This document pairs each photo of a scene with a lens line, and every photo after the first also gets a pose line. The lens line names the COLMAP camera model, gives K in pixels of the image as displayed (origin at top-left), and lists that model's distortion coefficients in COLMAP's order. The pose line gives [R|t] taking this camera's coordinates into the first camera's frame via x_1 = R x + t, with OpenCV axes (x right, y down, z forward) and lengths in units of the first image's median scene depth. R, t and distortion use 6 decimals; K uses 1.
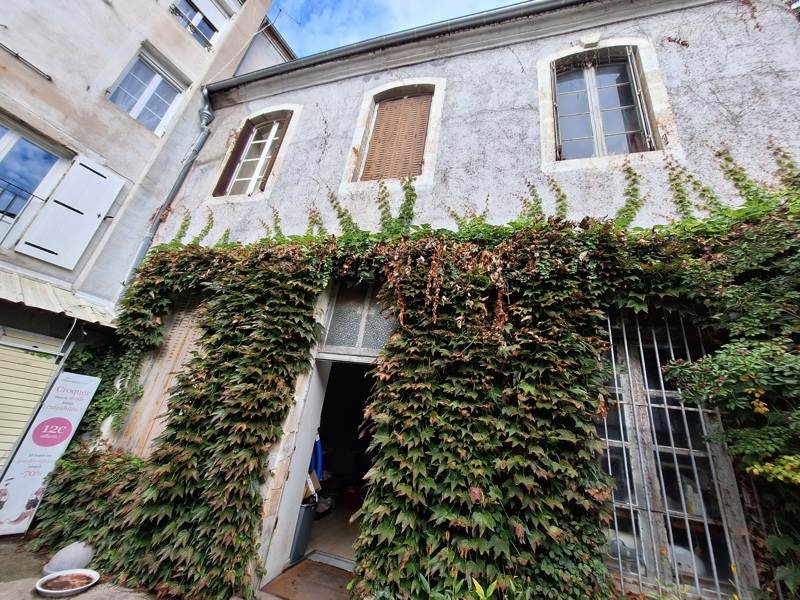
lens RADIAL K [[317.3, 0, 400.0], [0, 317.3, 300.0], [0, 0, 1]] dist [-0.000341, -0.000158]
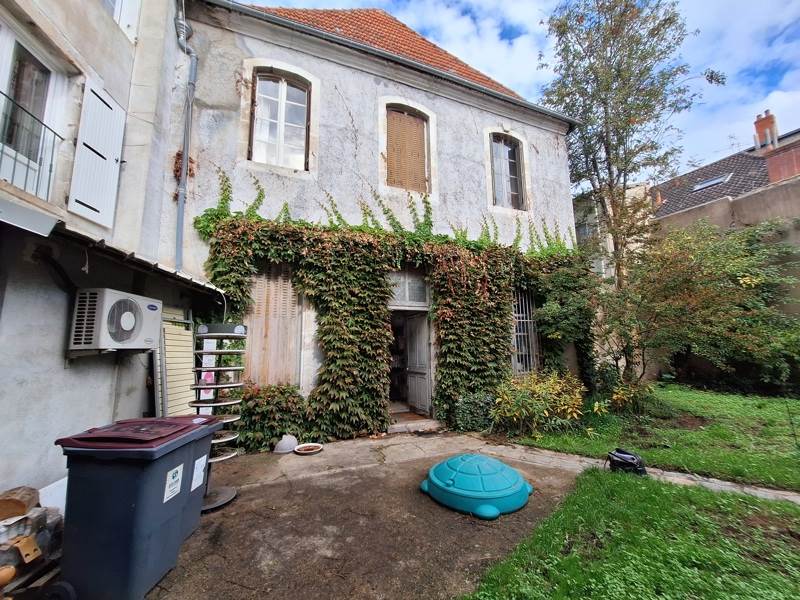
lens RADIAL K [[319.5, 0, 400.0], [0, 319.5, 300.0], [0, 0, 1]] dist [0.000187, 0.000072]
pose [[0.781003, -0.059683, 0.621669, -1.136288], [-0.123140, 0.961165, 0.246977, -0.262758], [-0.612267, -0.269442, 0.743324, -0.267386]]
